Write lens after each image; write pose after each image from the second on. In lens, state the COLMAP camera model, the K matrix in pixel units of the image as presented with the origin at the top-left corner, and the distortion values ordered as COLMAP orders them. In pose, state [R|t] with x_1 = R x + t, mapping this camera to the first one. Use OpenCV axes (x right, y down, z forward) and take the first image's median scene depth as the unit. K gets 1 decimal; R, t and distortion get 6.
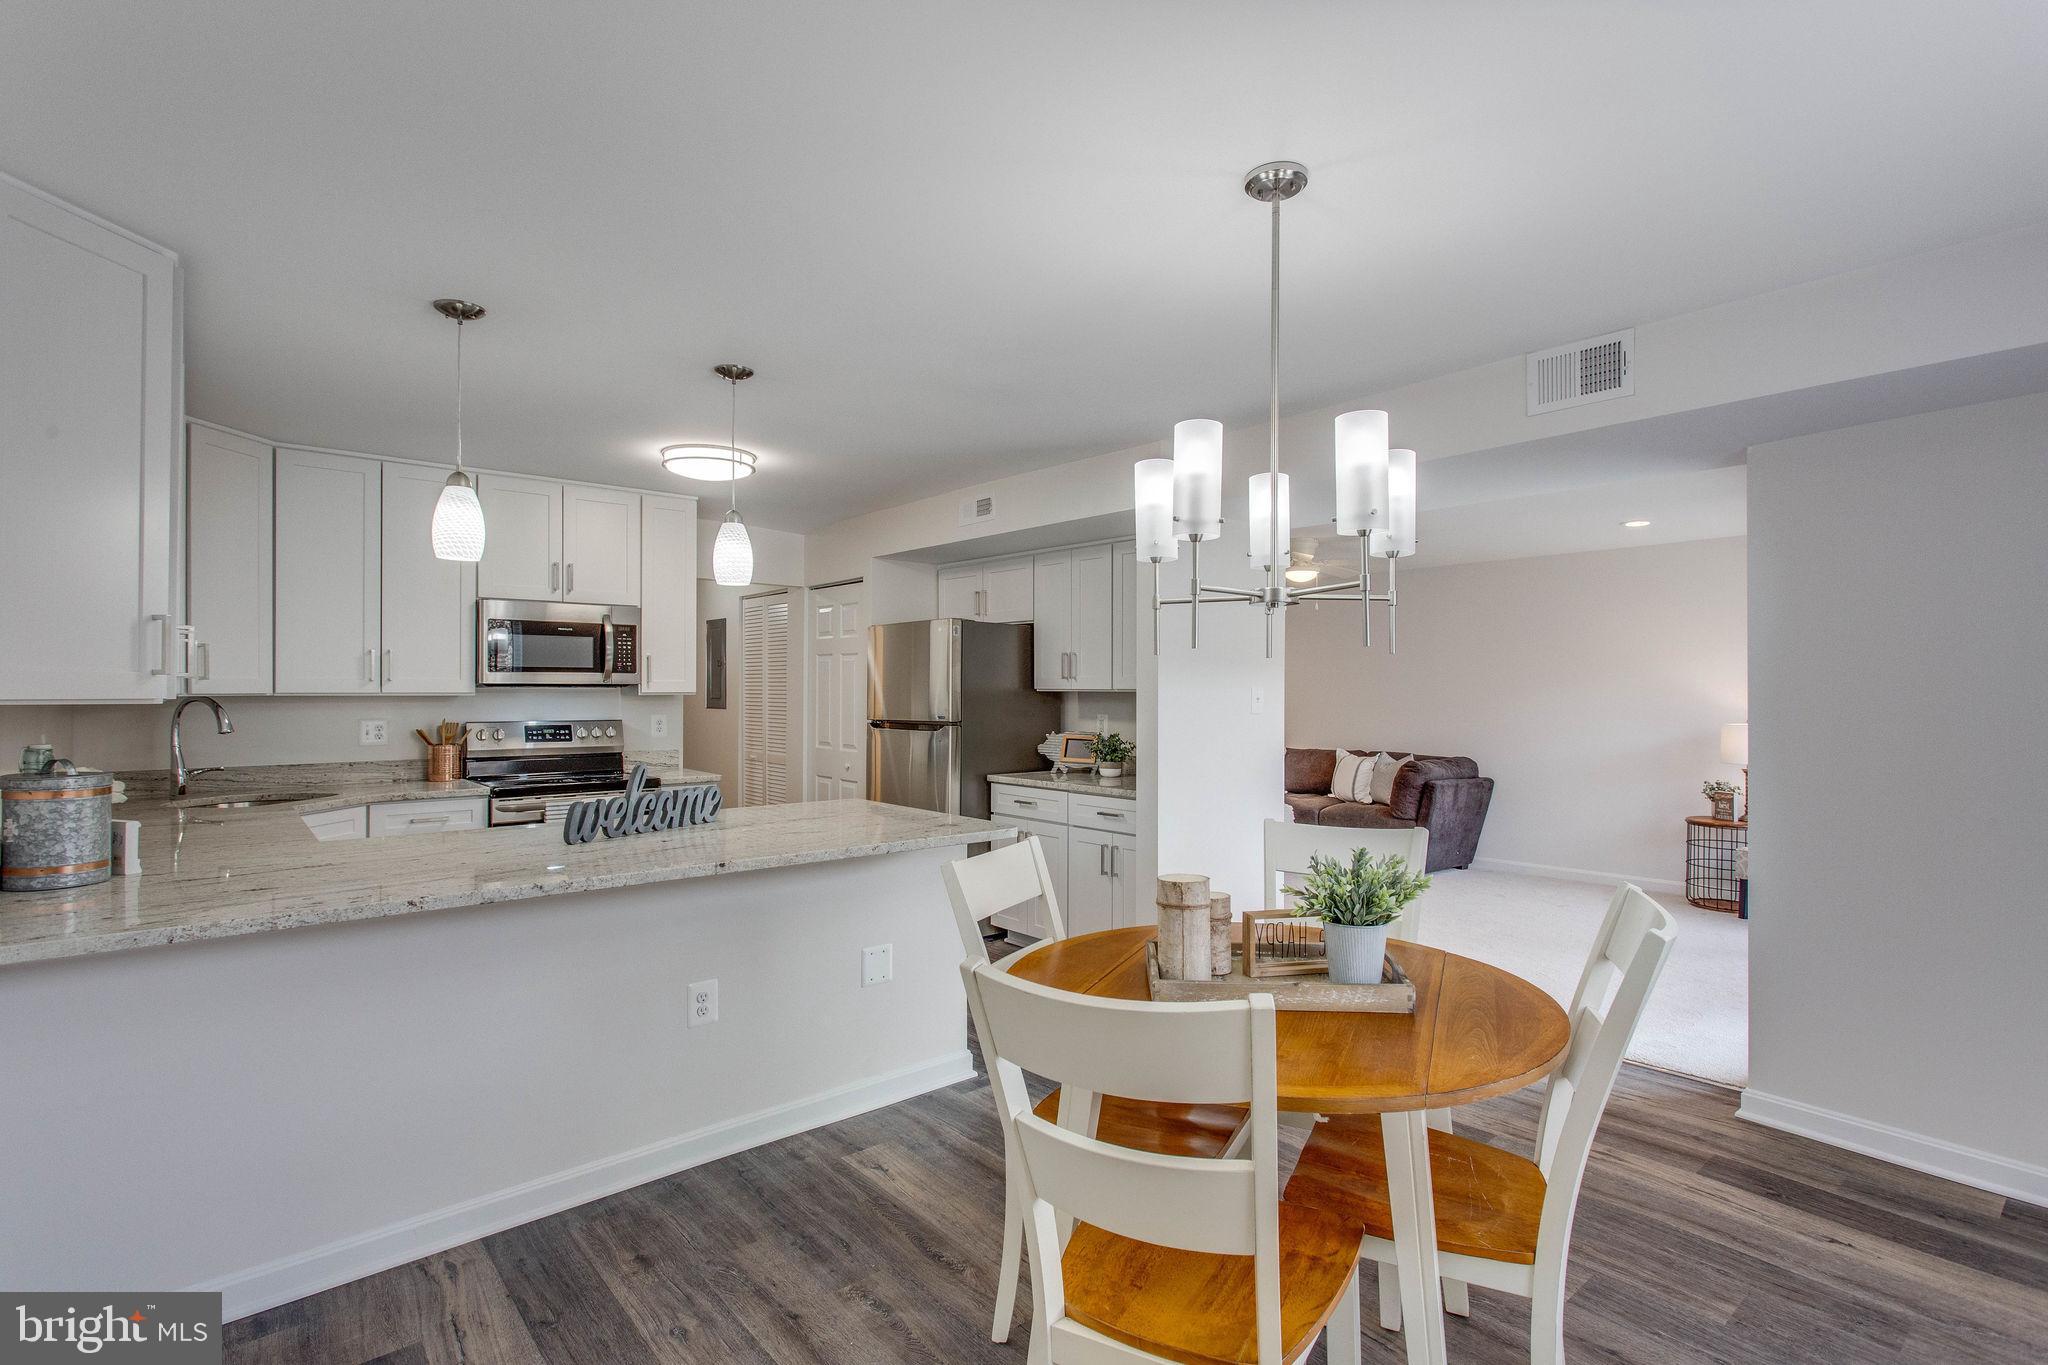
lens RADIAL K [[978.1, 0, 1022.9], [0, 978.1, 687.2], [0, 0, 1]] dist [-0.001529, 0.001610]
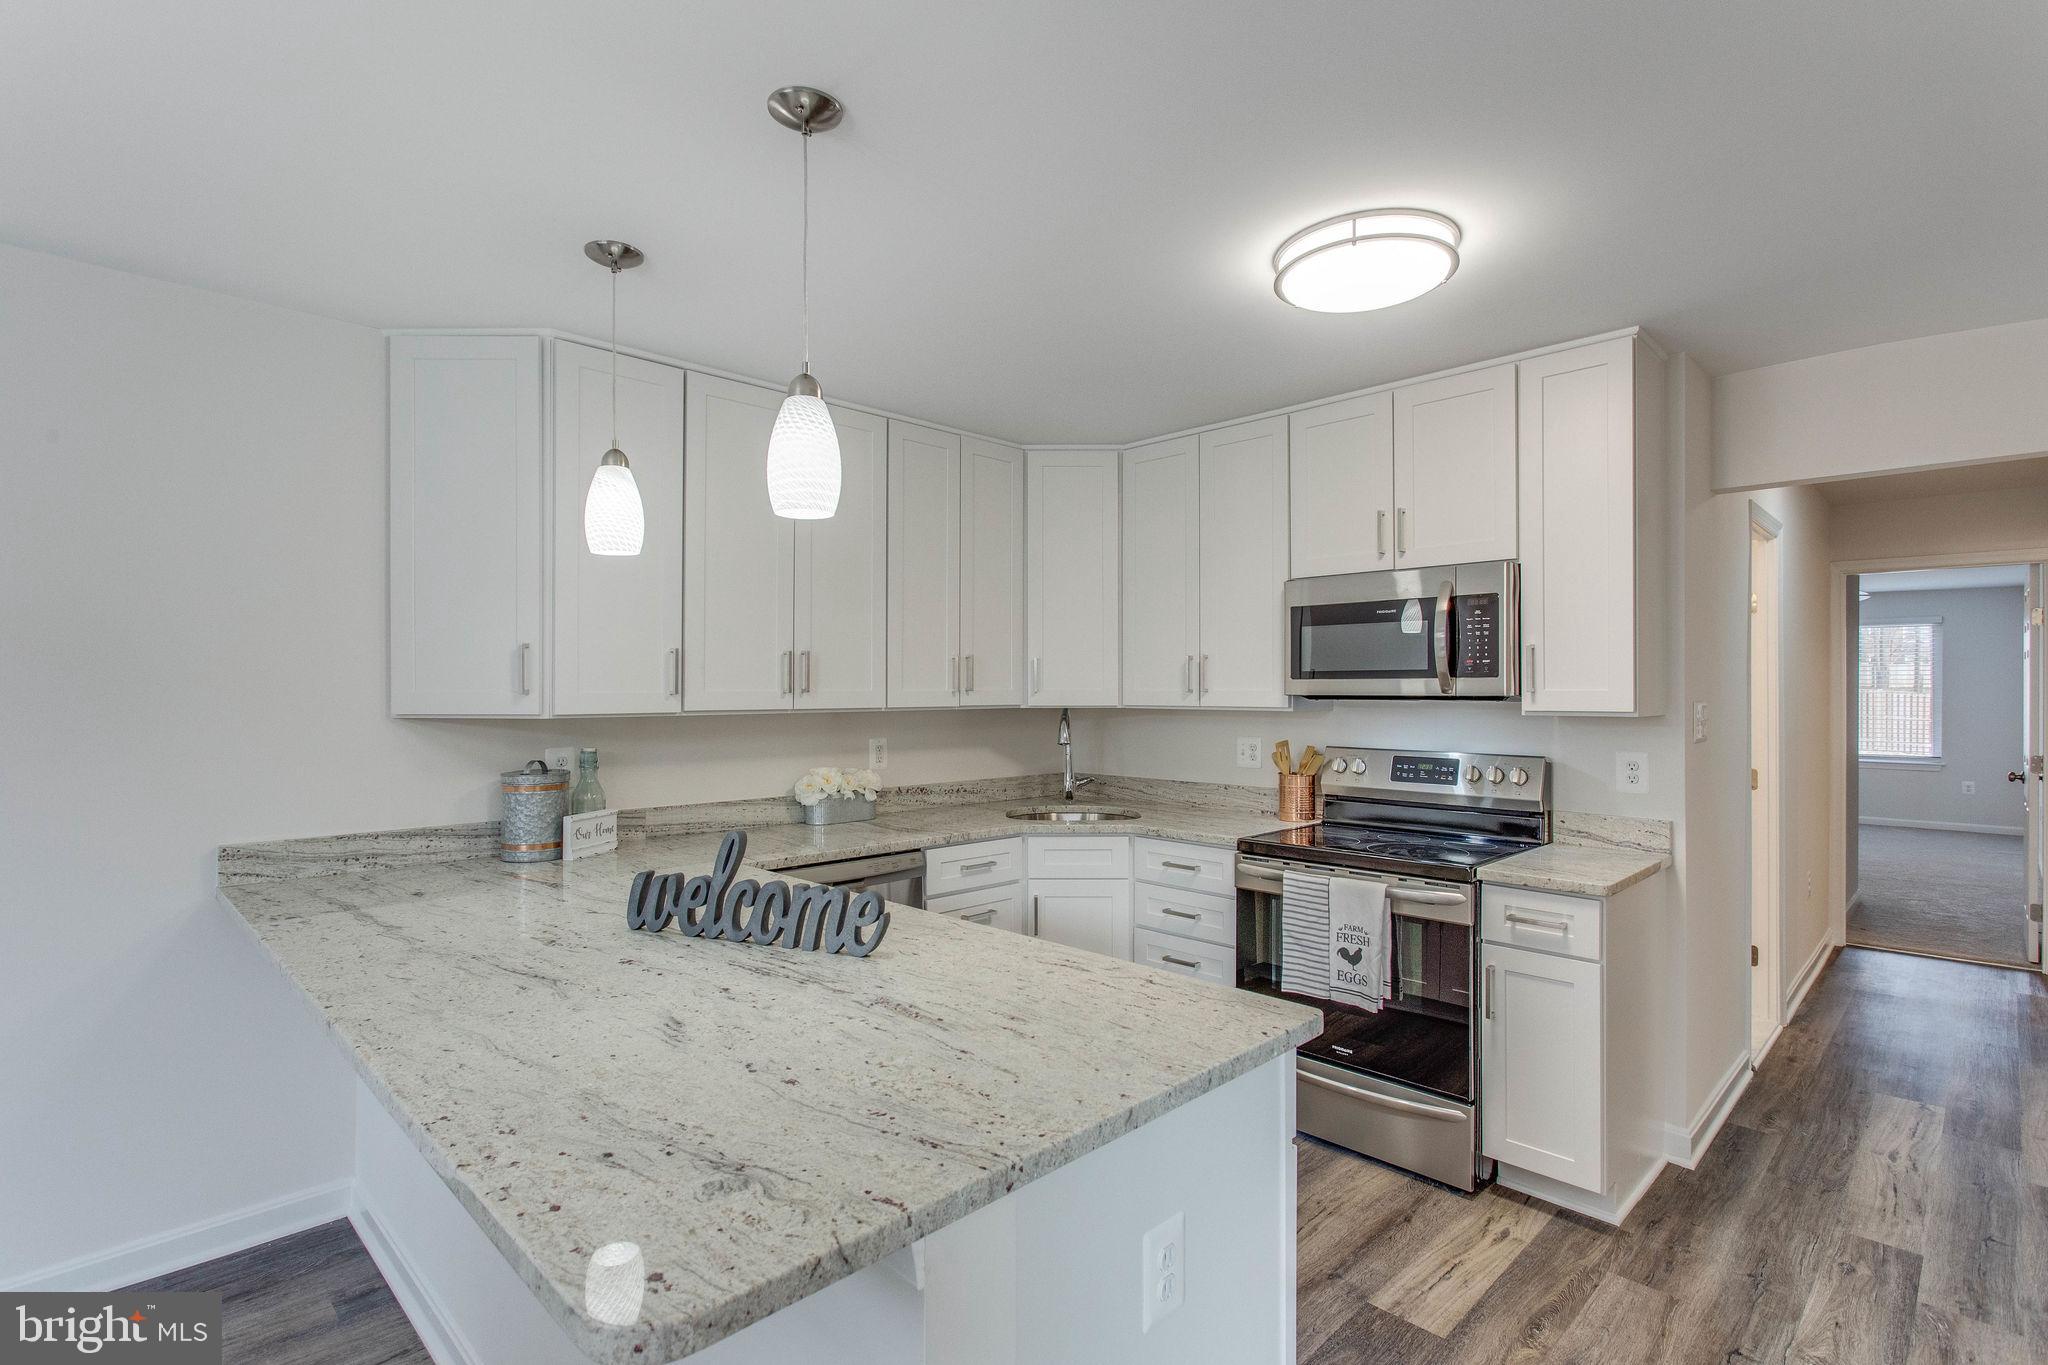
lens RADIAL K [[978.1, 0, 1030.0], [0, 978.1, 690.5], [0, 0, 1]] dist [-0.001529, 0.001610]
pose [[0.084379, -0.002286, -0.996431, 0.155590], [0.001918, 0.999996, -0.002132, -0.005852], [0.996432, -0.001731, 0.084383, 0.696830]]
